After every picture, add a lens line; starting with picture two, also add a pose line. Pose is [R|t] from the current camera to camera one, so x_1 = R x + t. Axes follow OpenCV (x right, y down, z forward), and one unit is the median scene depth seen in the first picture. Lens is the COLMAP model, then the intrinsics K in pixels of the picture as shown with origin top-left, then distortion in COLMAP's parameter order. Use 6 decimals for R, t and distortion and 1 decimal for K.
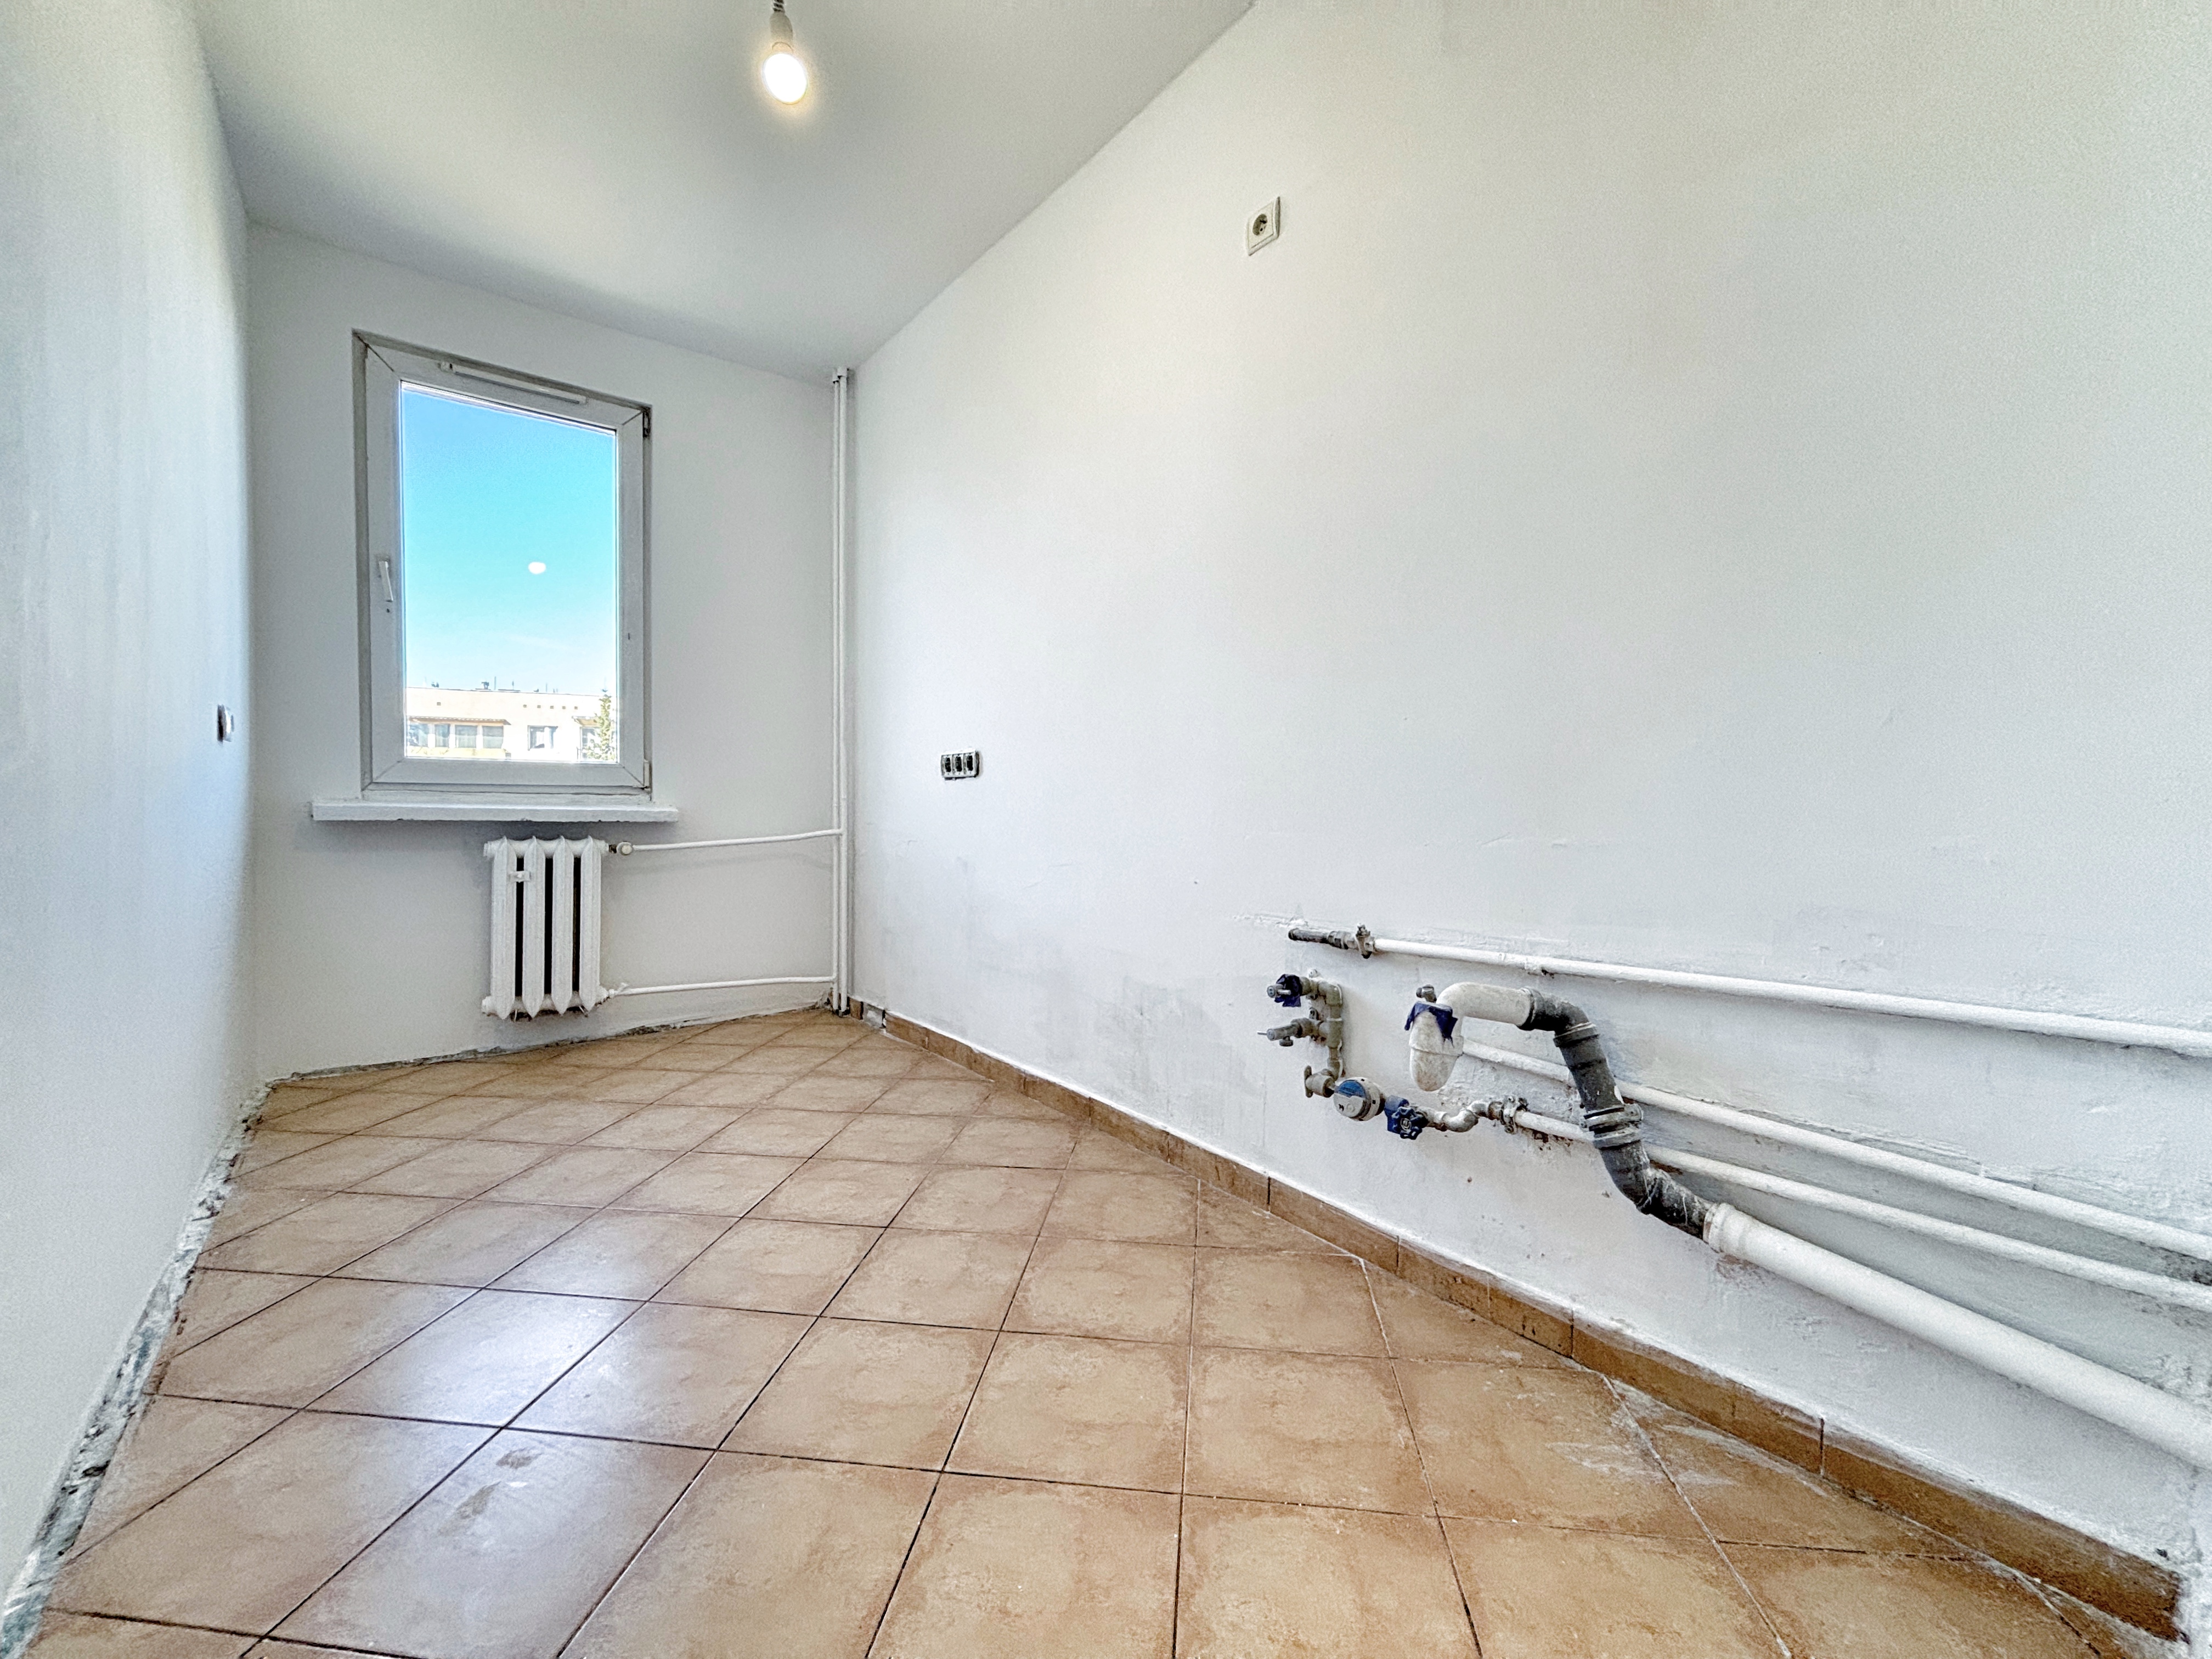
lens RADIAL K [[887.5, 0, 1105.2], [0, 887.5, 823.2], [0, 0, 1]] dist [-0.000531, -0.000006]
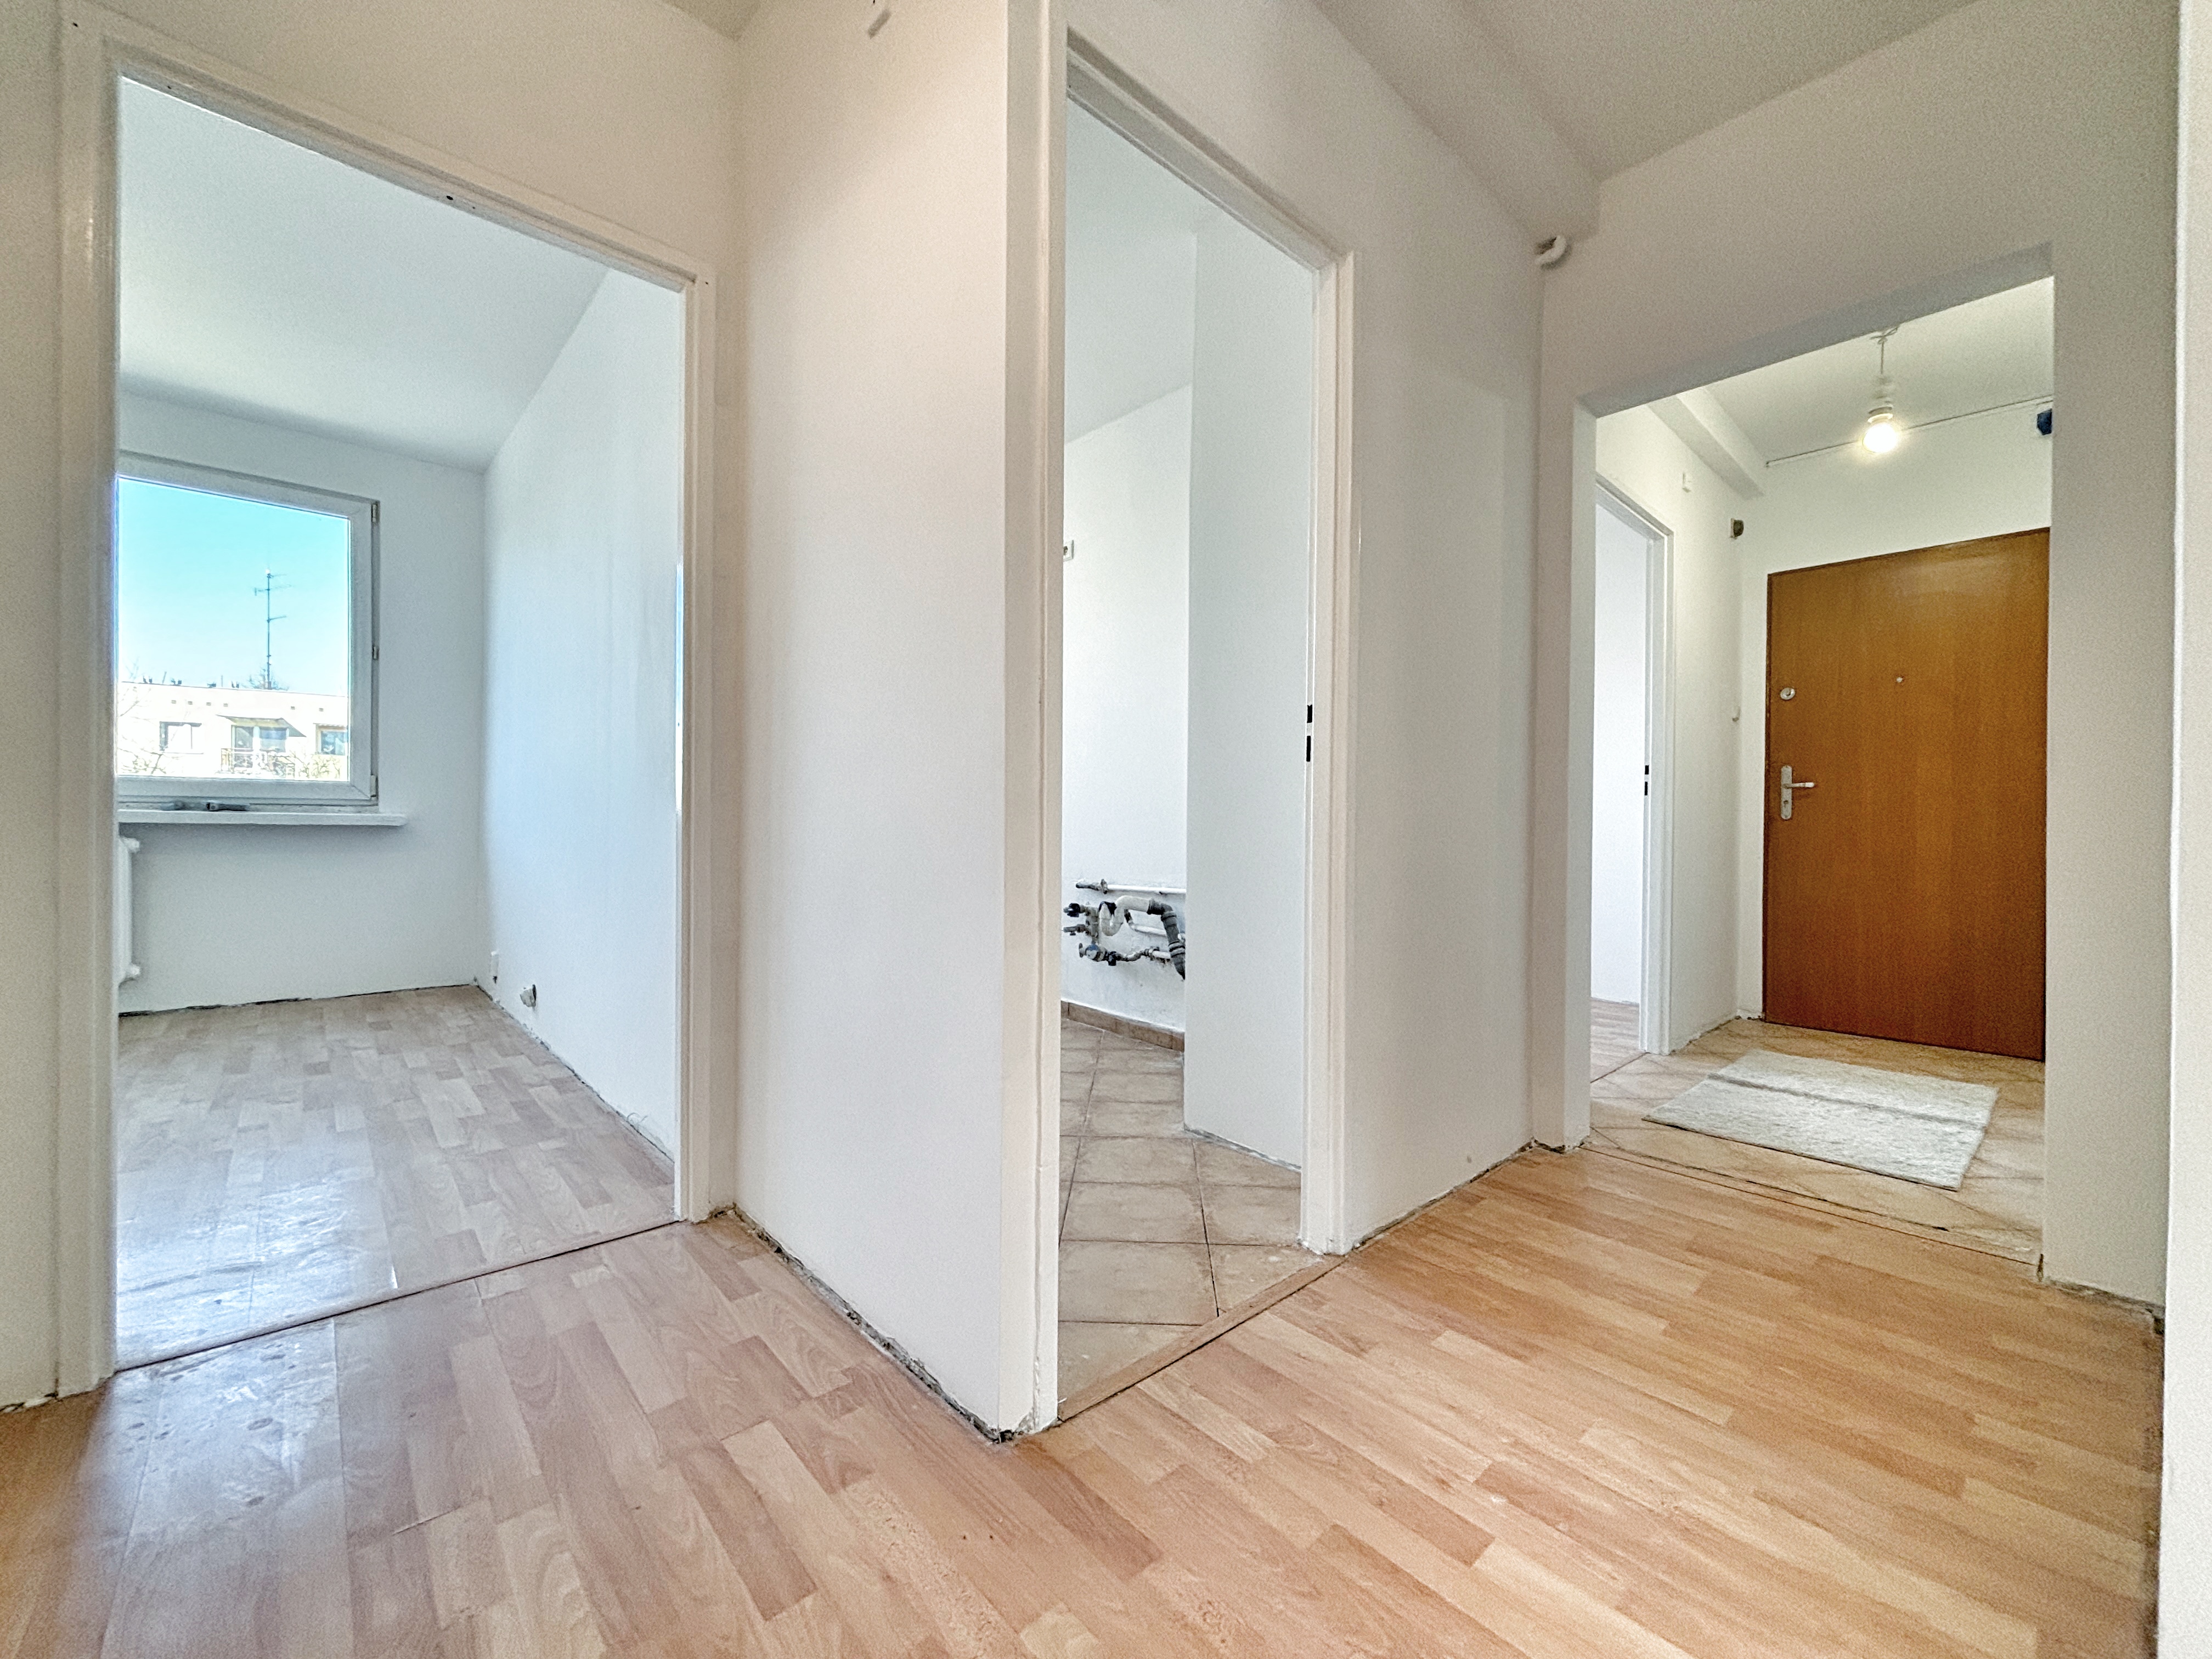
lens RADIAL K [[887.5, 0, 1109.0], [0, 887.5, 816.4], [0, 0, 1]] dist [-0.000531, -0.000006]
pose [[0.998089, -0.003289, 0.061702, 0.158041], [0.004948, 0.999630, -0.026759, 0.015888], [-0.061591, 0.027013, 0.997736, -1.183370]]
